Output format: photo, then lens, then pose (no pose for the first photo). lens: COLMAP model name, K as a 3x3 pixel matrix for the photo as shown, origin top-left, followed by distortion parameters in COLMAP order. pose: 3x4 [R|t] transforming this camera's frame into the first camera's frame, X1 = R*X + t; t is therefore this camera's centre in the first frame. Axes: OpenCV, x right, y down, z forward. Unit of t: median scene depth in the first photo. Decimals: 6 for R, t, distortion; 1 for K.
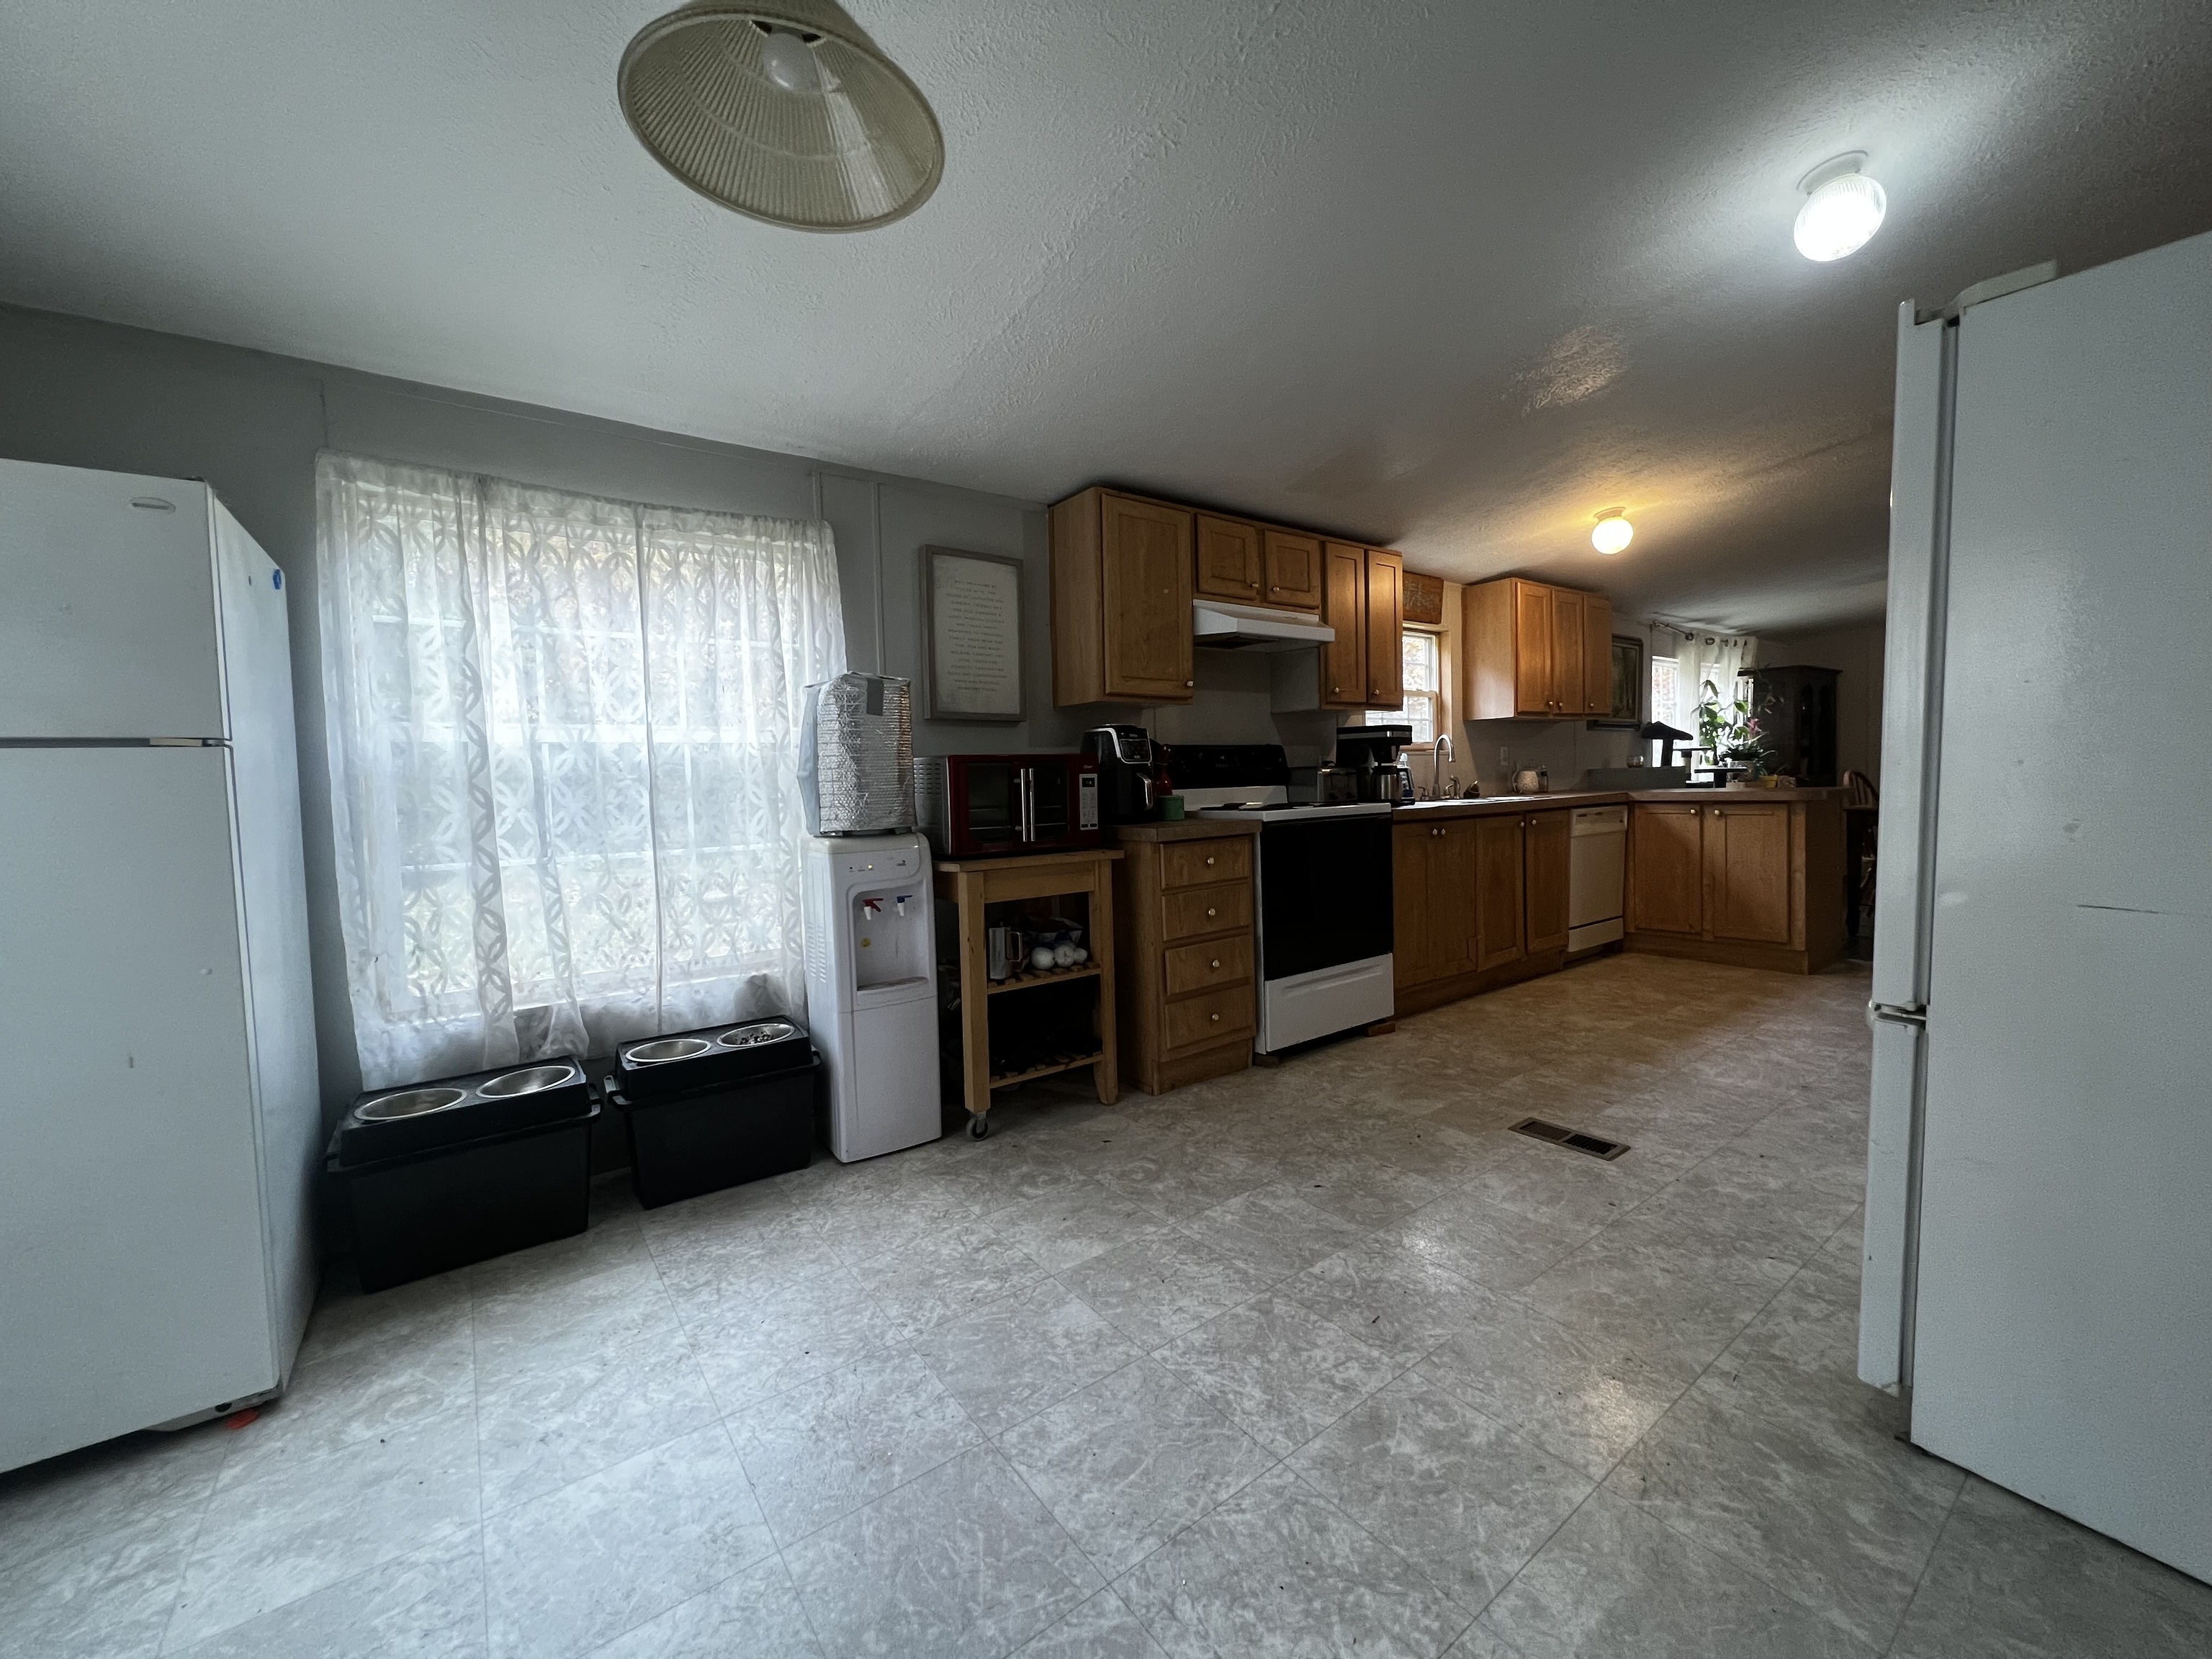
lens RADIAL K [[879.7, 0, 1103.9], [0, 879.7, 820.6], [0, 0, 1]] dist [-0.000392, 0.000021]
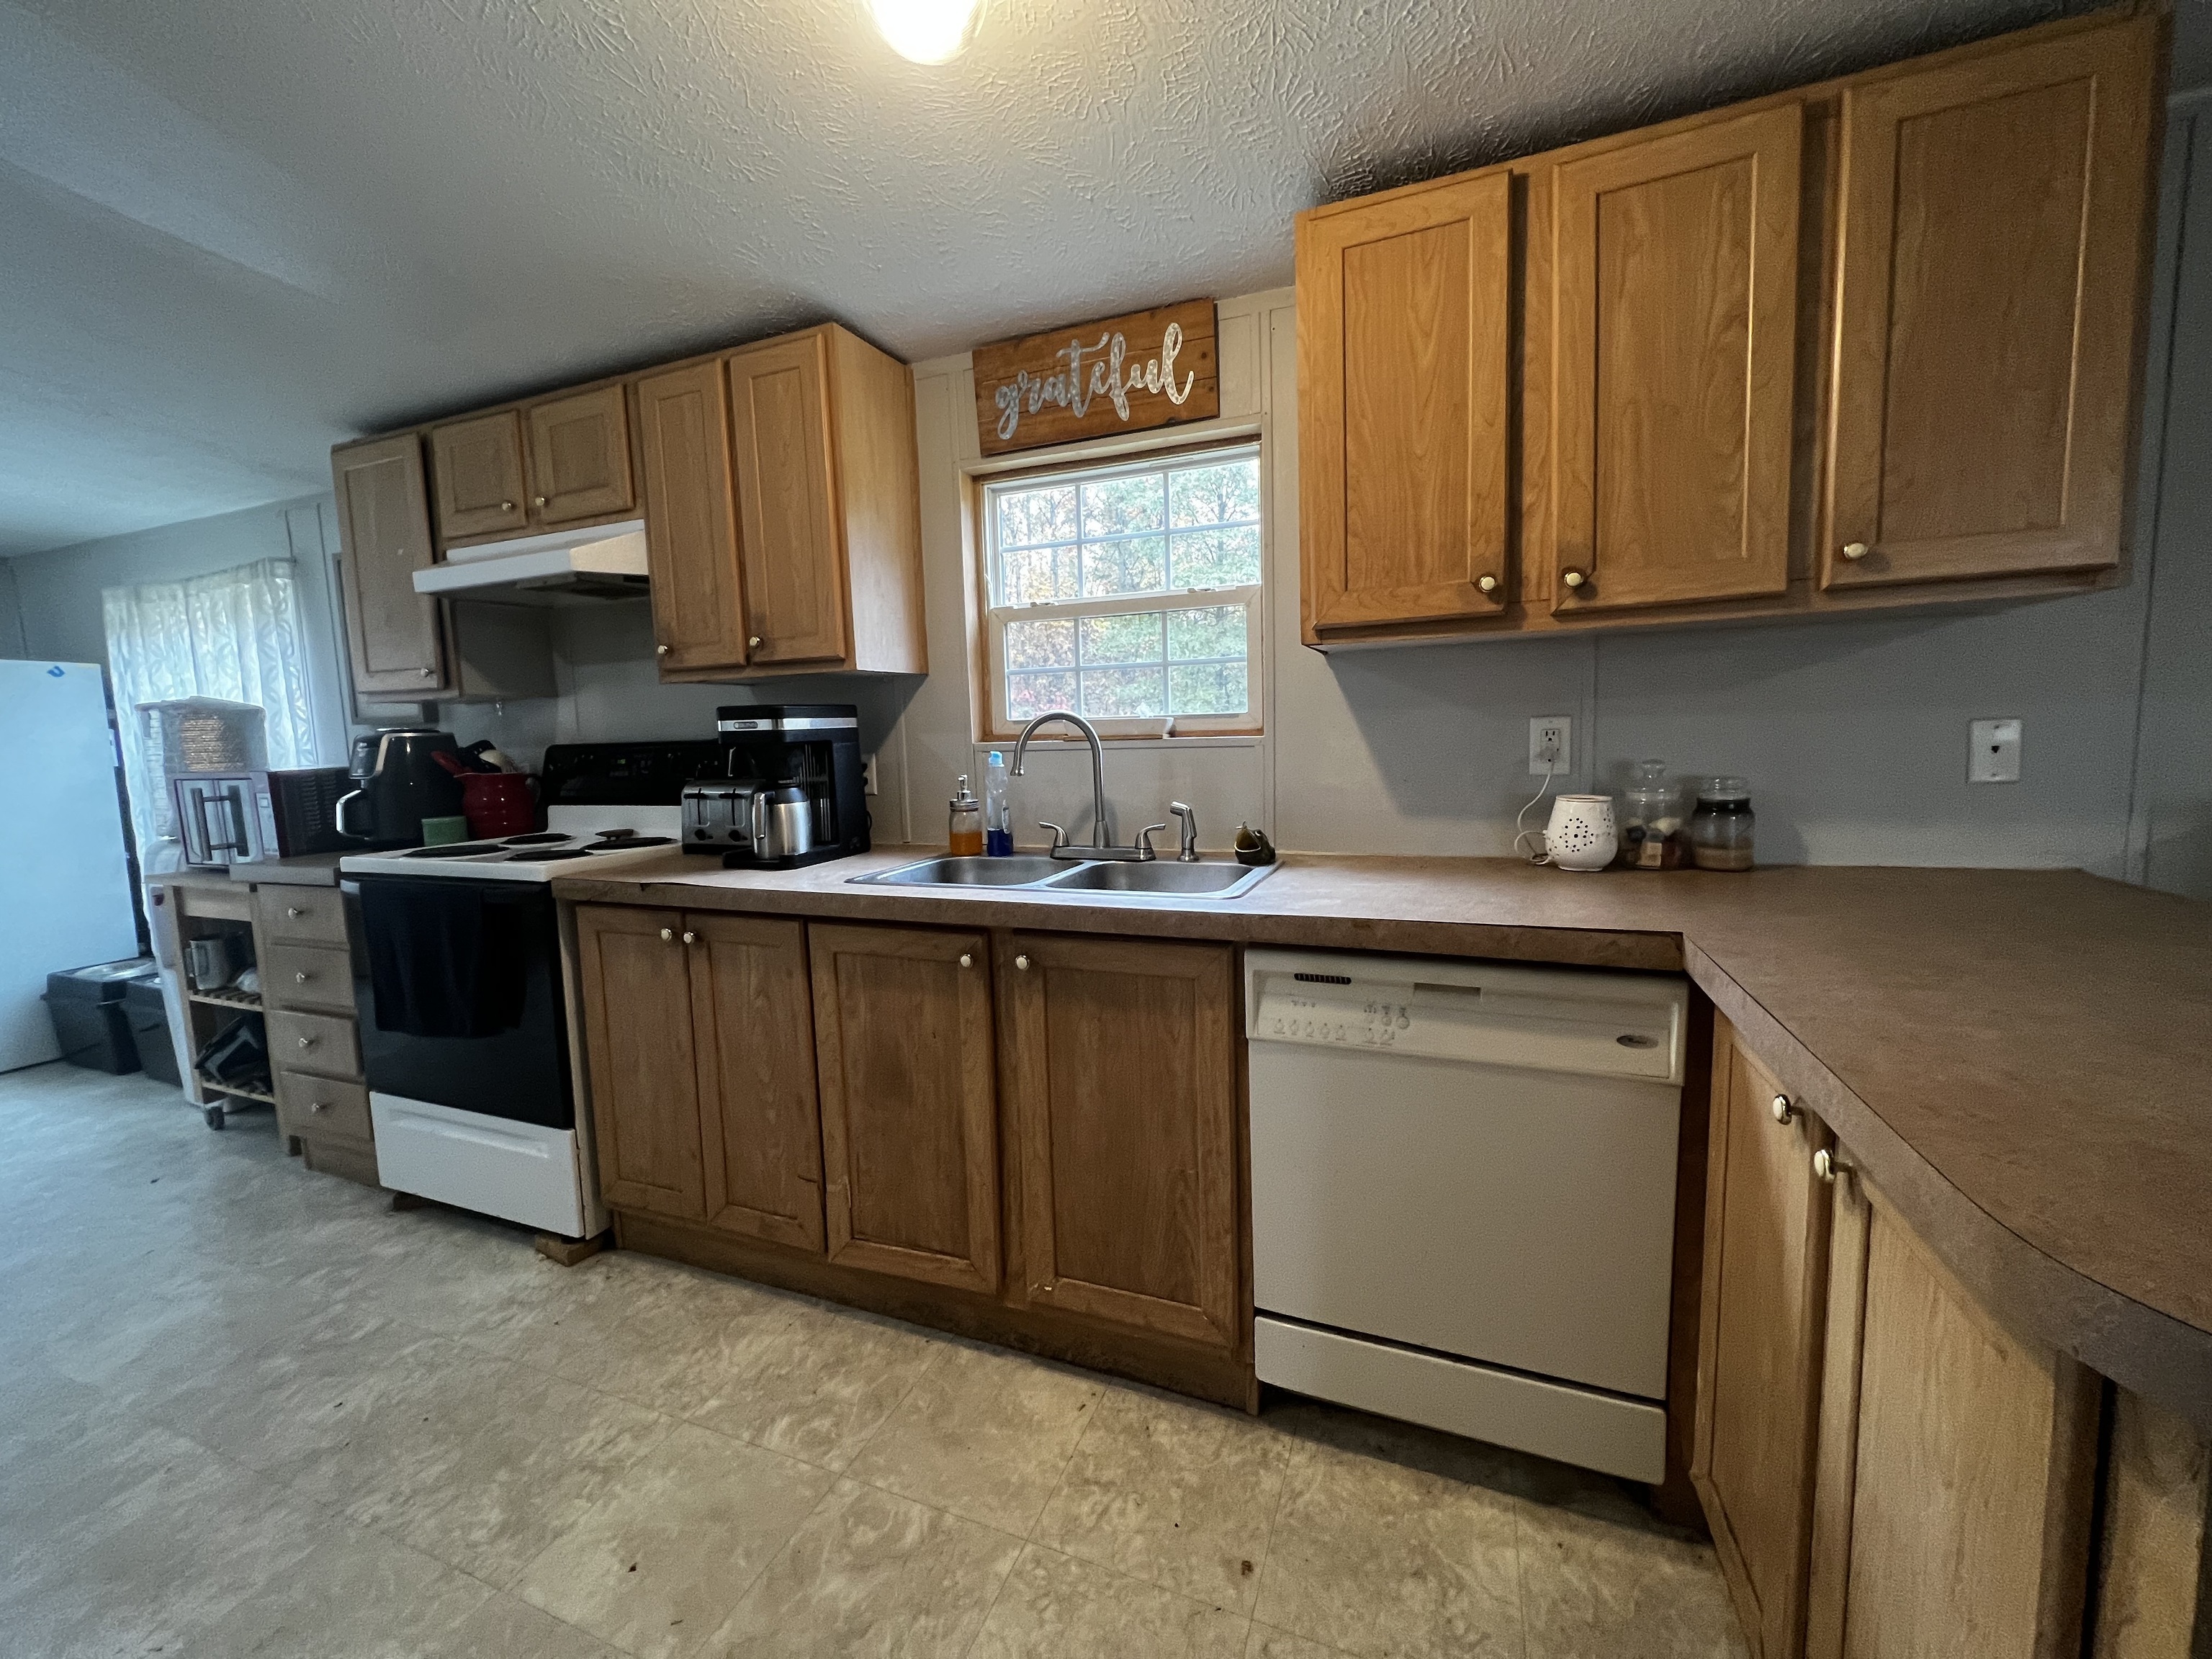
lens RADIAL K [[879.7, 0, 1103.9], [0, 879.7, 820.6], [0, 0, 1]] dist [-0.000392, 0.000021]
pose [[0.525592, 0.099270, -0.844925, 1.458207], [-0.023029, 0.994465, 0.102513, -0.167625], [0.850425, -0.034422, 0.524969, 1.529795]]
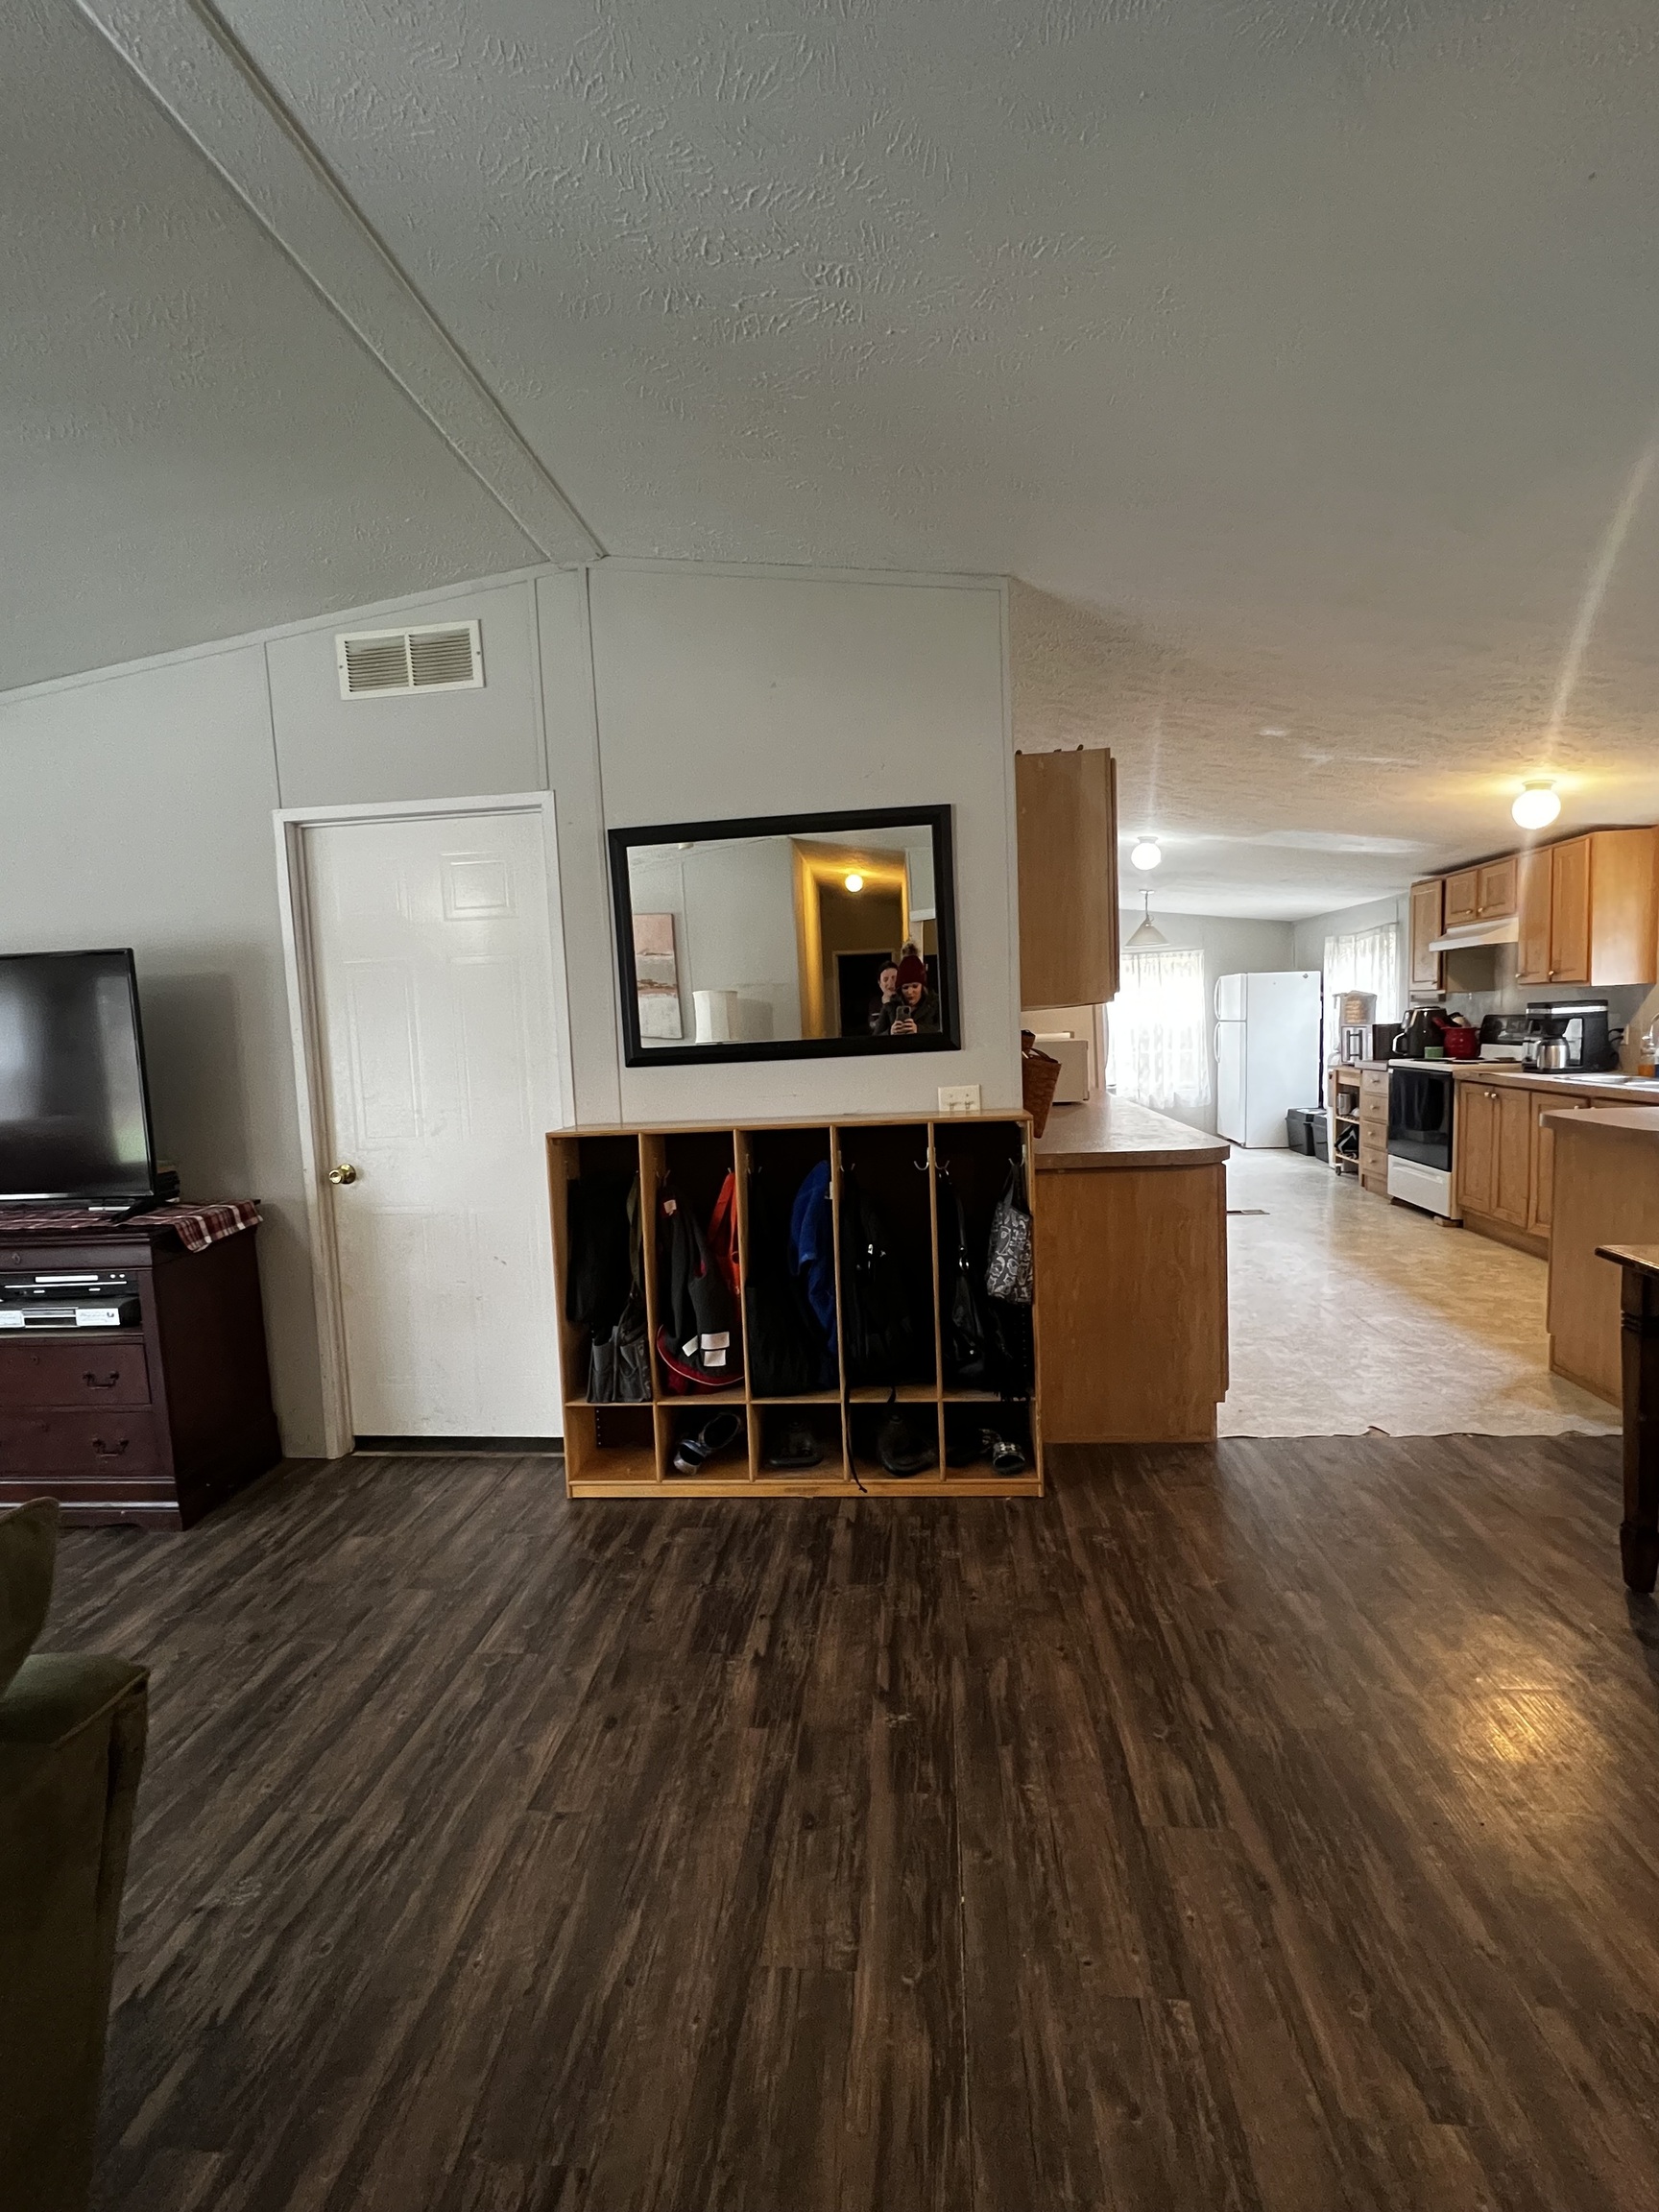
lens RADIAL K [[958.0, 0, 829.5], [0, 958.0, 1106.0], [0, 0, 1]] dist [-0.000728, -0.000072]
pose [[-0.678005, 0.118612, -0.725424, 3.251354], [0.024294, 0.989972, 0.139162, -0.293699], [0.734656, 0.076728, -0.674087, 1.994256]]
